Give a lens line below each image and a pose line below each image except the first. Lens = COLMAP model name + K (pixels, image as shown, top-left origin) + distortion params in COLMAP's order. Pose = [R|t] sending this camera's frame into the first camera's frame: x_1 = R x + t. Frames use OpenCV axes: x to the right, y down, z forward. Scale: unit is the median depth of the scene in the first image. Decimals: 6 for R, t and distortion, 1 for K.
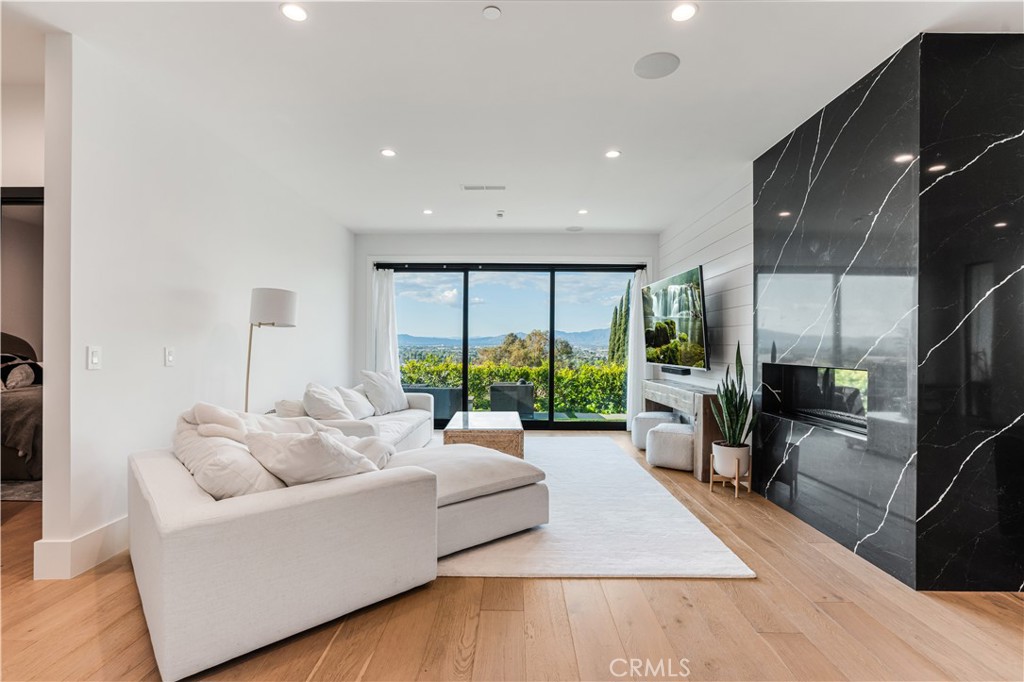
lens RADIAL K [[477.5, 0, 508.8], [0, 477.5, 347.1], [0, 0, 1]] dist [-0.019883, 0.000294]
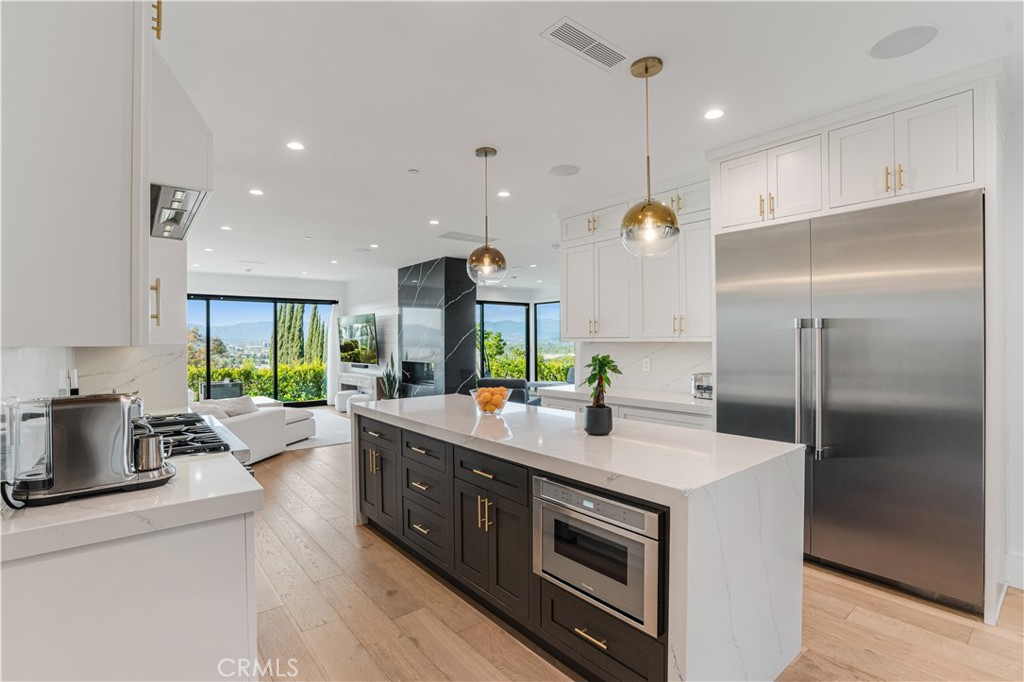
lens RADIAL K [[477.5, 0, 511.4], [0, 477.5, 341.0], [0, 0, 1]] dist [-0.019883, 0.000294]
pose [[0.769134, -0.008329, 0.639034, -0.338497], [0.010227, 0.999947, 0.000725, -0.038906], [-0.639006, 0.005978, 0.769178, -0.709659]]
